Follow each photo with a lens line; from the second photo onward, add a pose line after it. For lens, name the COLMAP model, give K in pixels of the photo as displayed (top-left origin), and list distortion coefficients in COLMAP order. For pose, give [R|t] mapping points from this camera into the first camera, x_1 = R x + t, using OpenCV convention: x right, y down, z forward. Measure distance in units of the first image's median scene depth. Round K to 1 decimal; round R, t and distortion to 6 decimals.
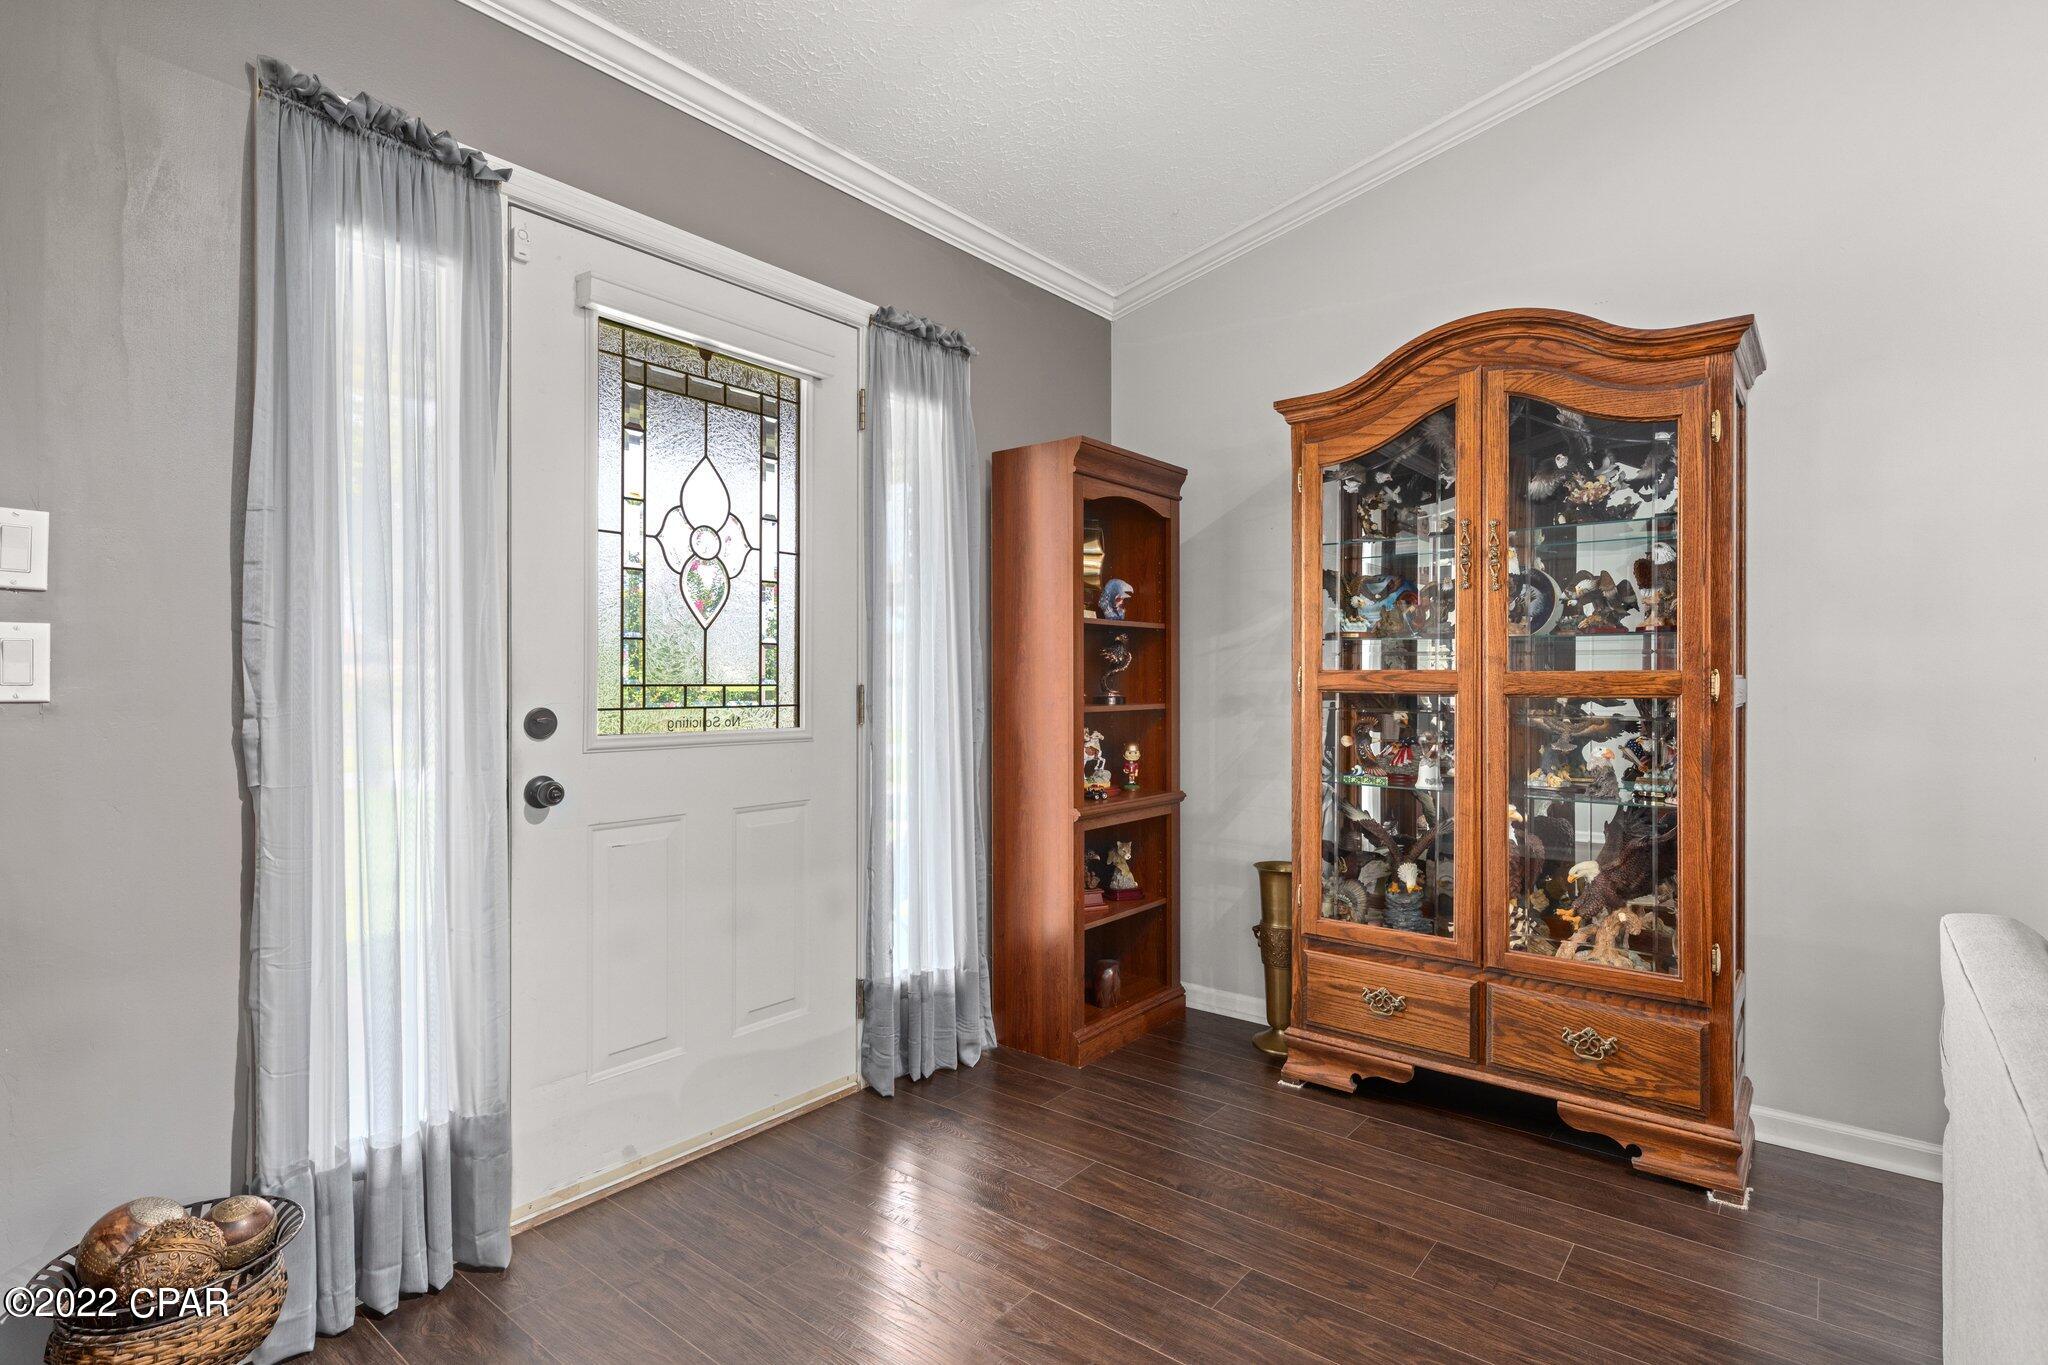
lens RADIAL K [[1036.9, 0, 1067.3], [0, 1036.9, 680.8], [0, 0, 1]] dist [0.001203, -0.000460]
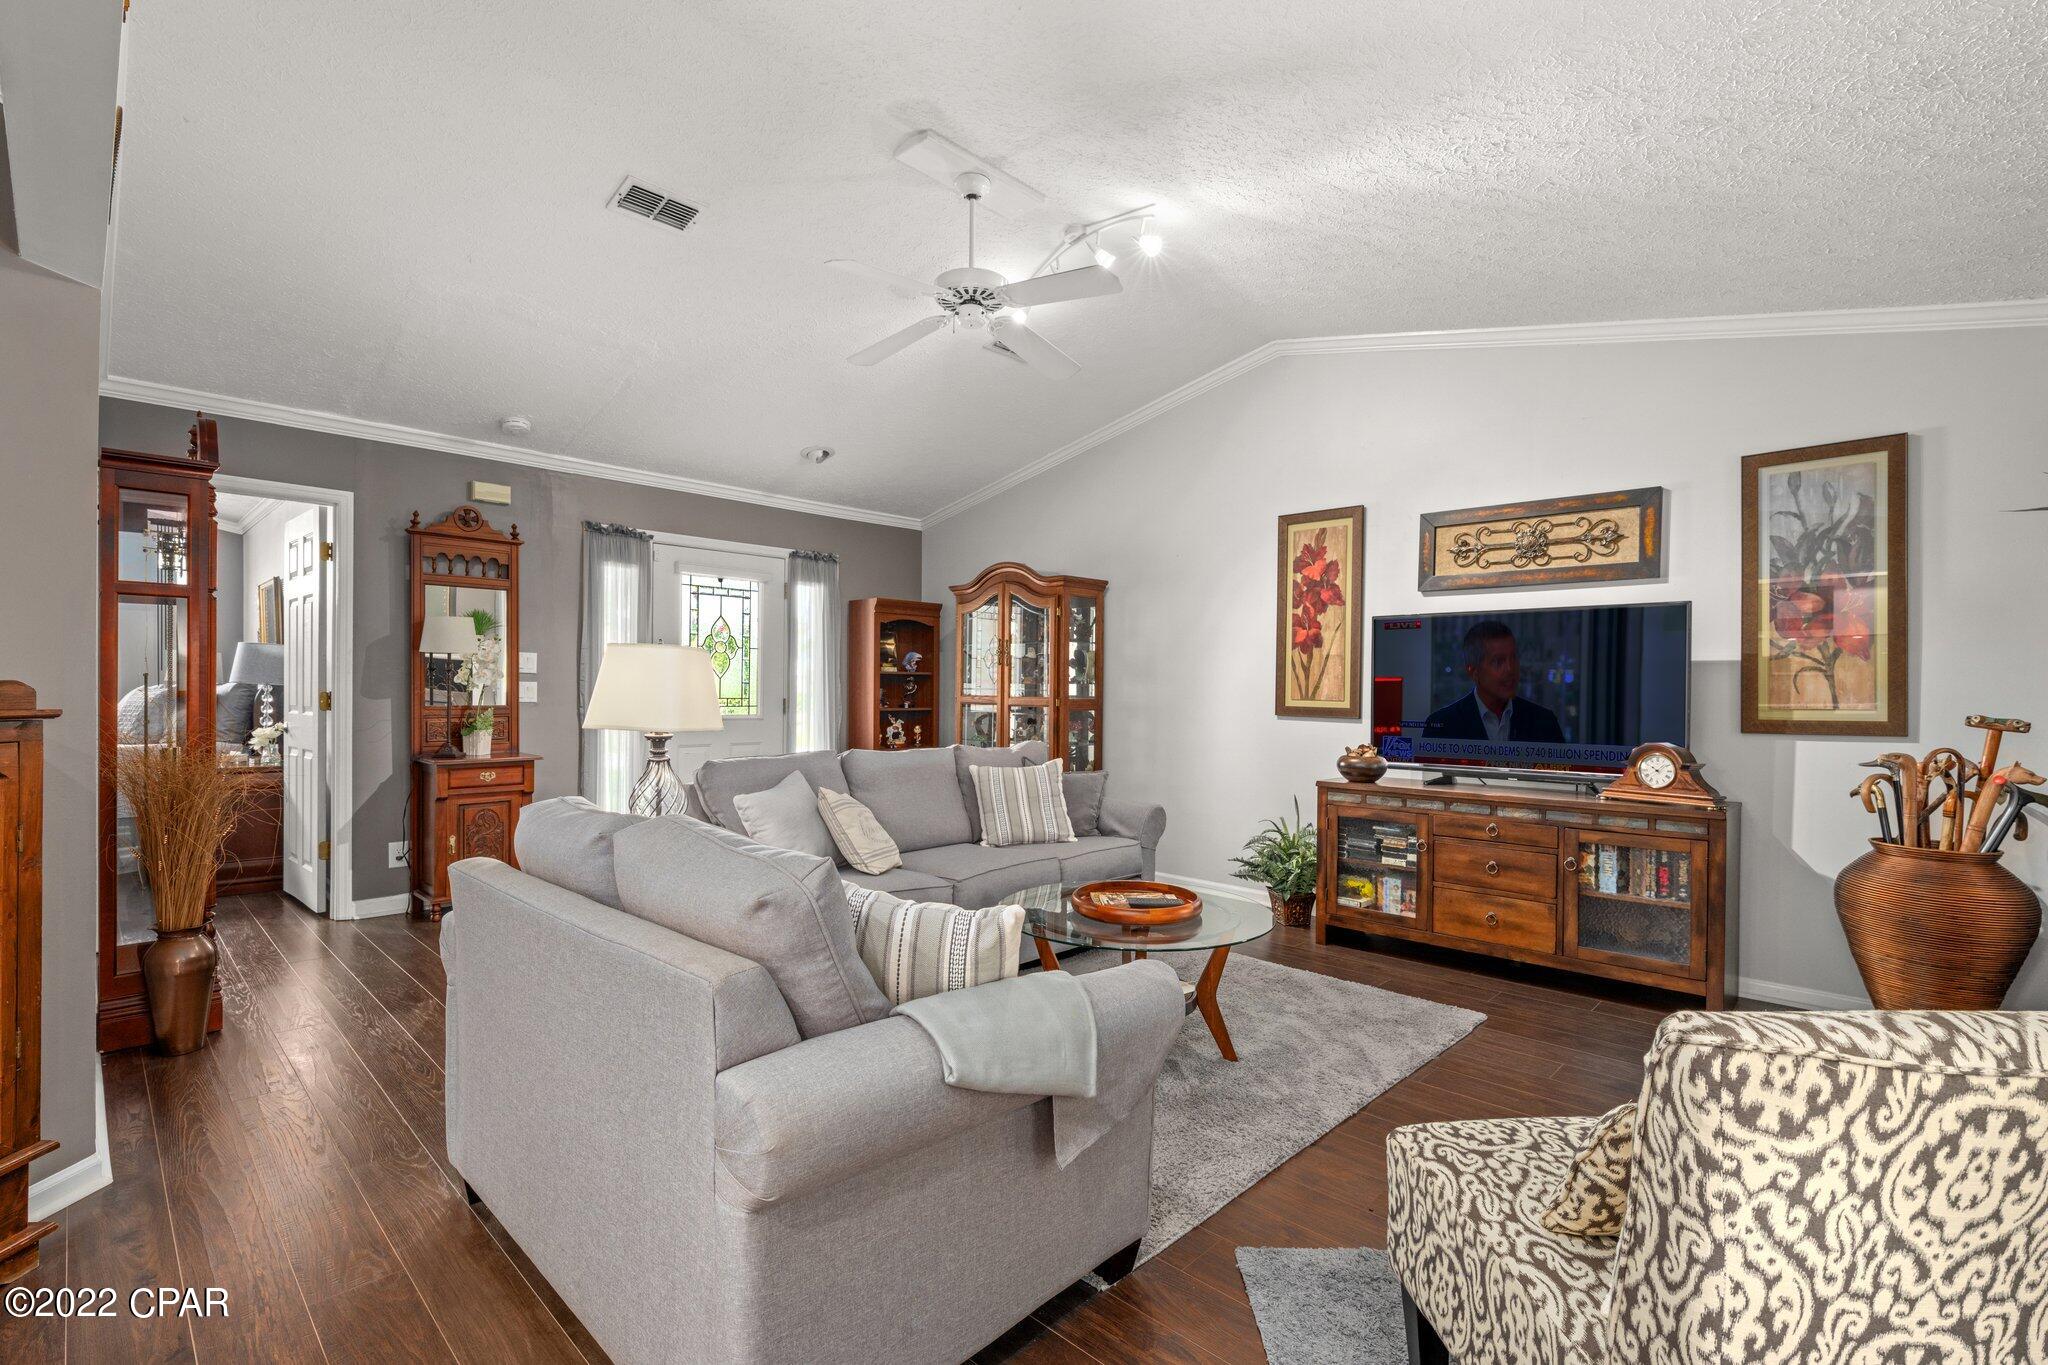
lens RADIAL K [[905.8, 0, 1040.6], [0, 905.8, 696.7], [0, 0, 1]] dist [-0.000380, 0.000837]
pose [[0.994047, 0.013126, -0.108163, 0.664732], [-0.011981, 0.999865, 0.011231, -0.032532], [0.108296, -0.009868, 0.994070, -1.144806]]
